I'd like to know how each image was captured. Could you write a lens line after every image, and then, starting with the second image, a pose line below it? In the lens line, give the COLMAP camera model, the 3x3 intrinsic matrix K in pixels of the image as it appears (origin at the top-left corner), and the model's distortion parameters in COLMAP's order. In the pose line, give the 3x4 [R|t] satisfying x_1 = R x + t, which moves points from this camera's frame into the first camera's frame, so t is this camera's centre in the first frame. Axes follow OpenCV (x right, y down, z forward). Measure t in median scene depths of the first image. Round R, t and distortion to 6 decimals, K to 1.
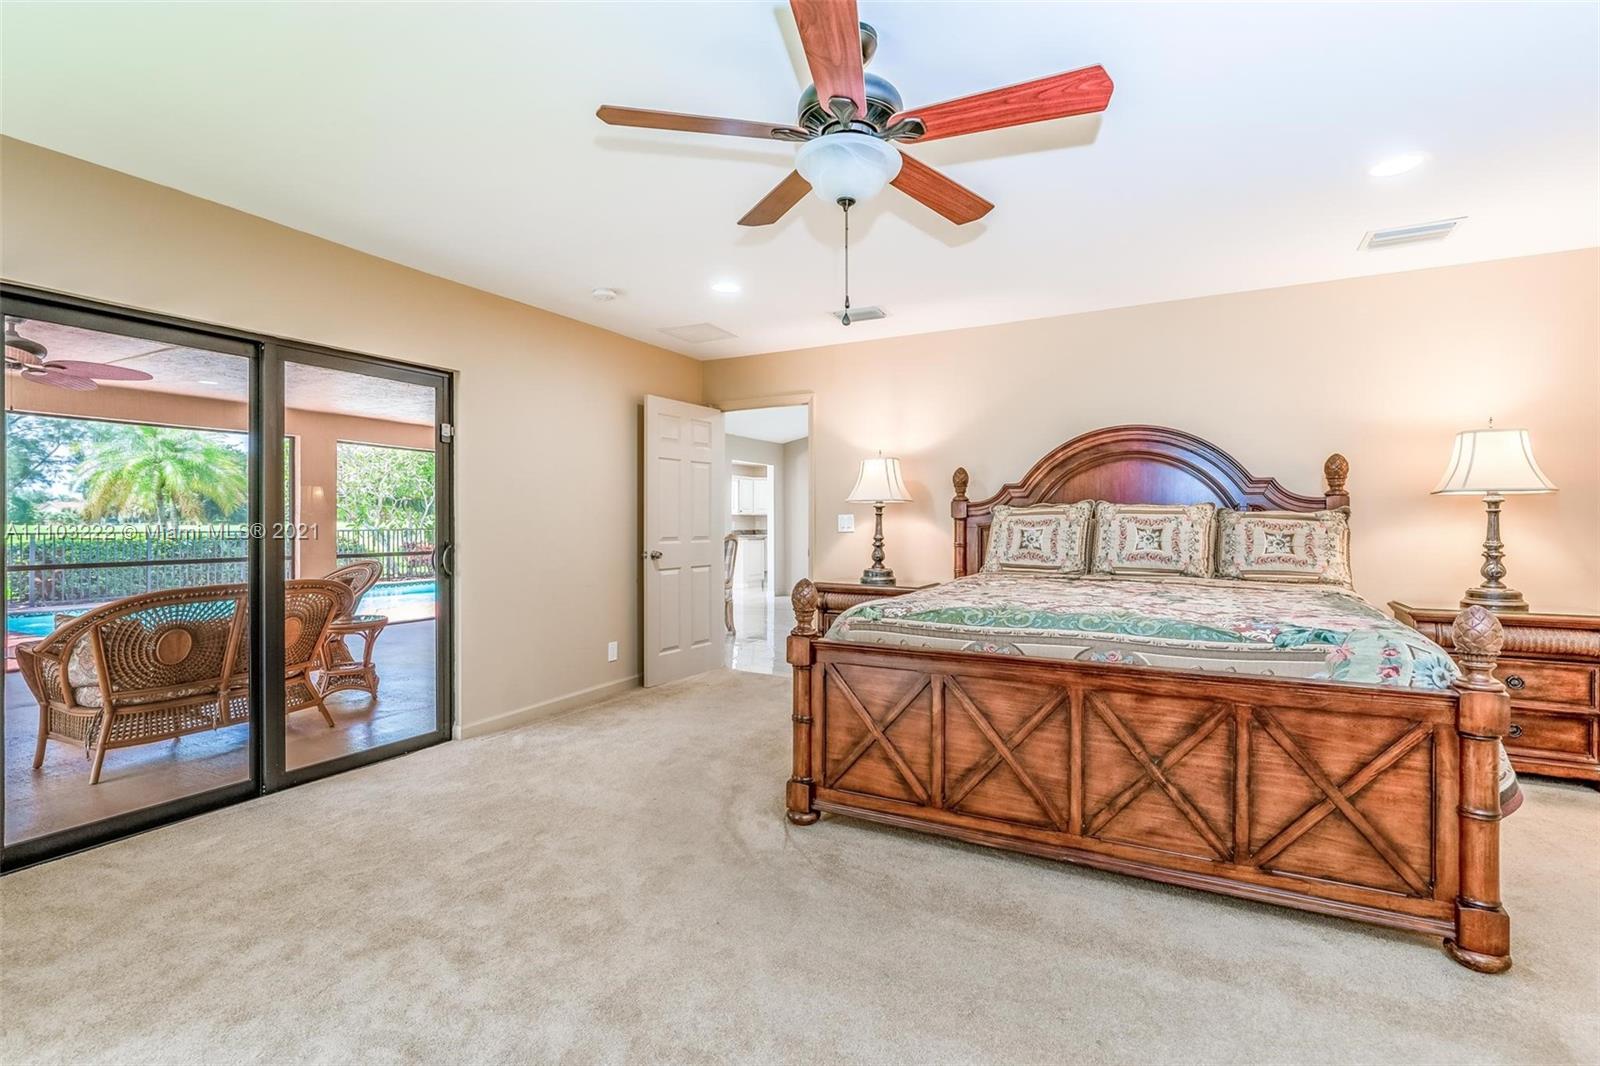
lens RADIAL K [[749.7, 0, 799.4], [0, 749.7, 522.7], [0, 0, 1]] dist [-0.003523, -0.000095]
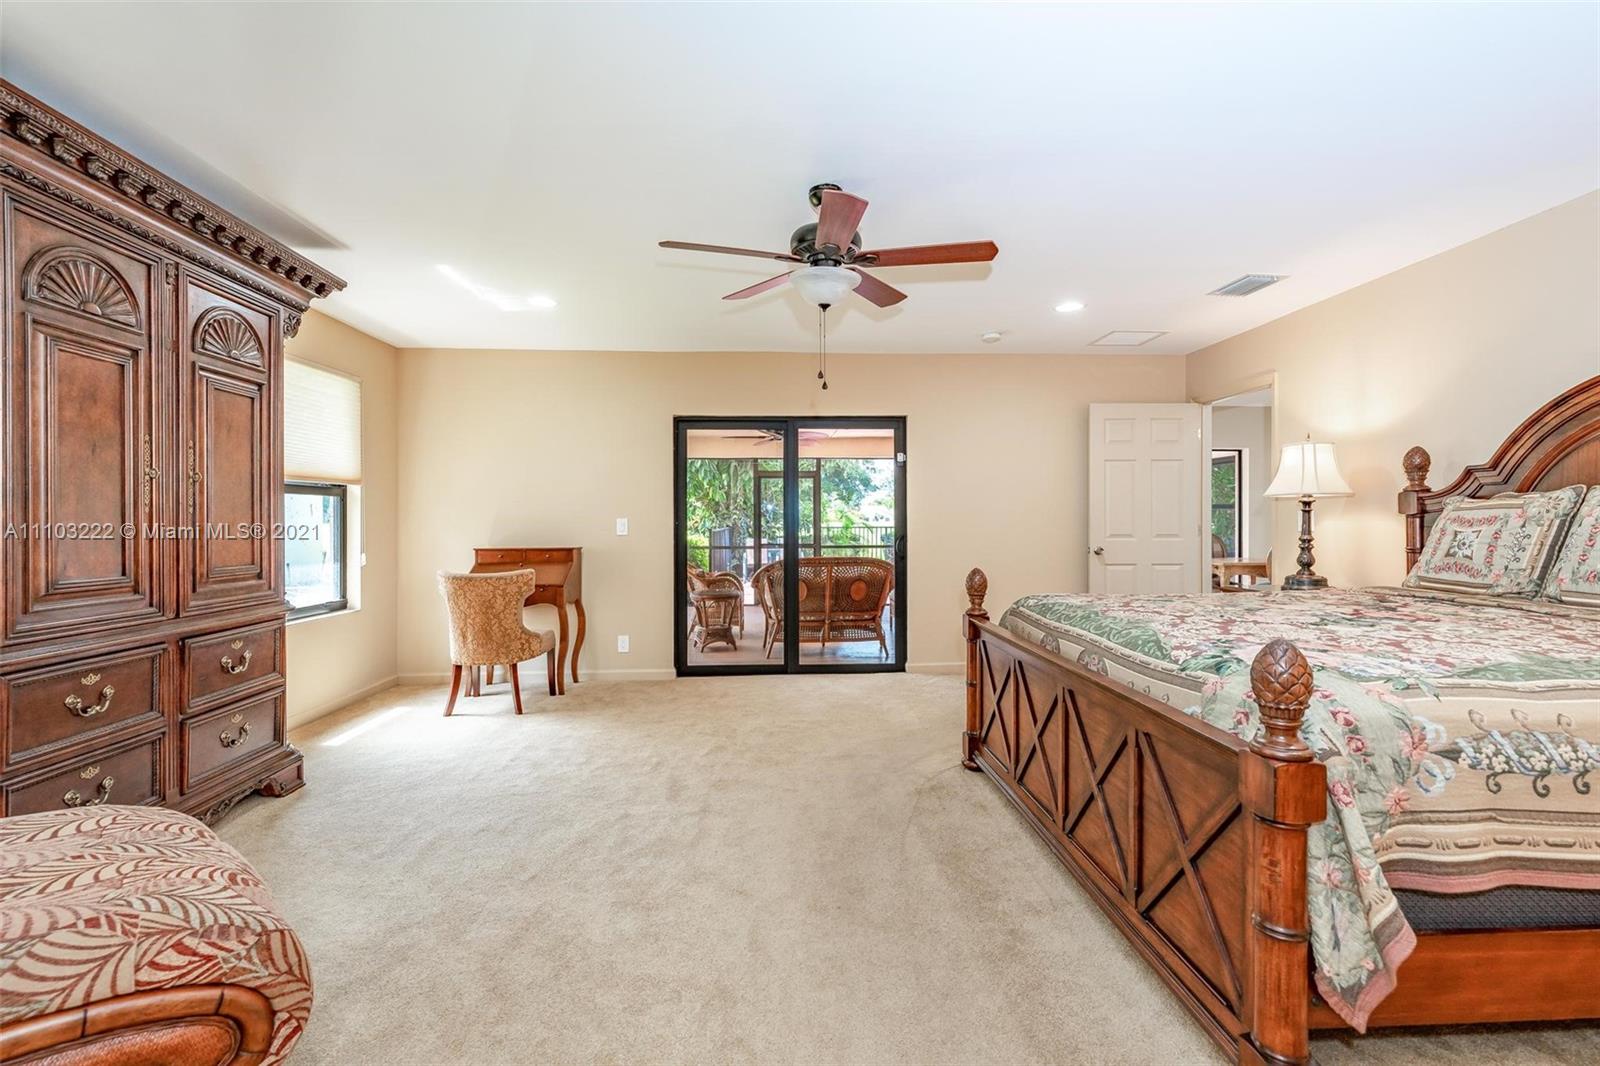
lens RADIAL K [[734.1, 0, 799.1], [0, 734.1, 529.6], [0, 0, 1]] dist [0.000233, -0.000536]
pose [[0.492275, 0.009354, -0.870389, 0.603747], [0.002807, 0.999920, 0.012333, -0.001971], [0.870435, -0.008514, 0.492210, 0.116508]]
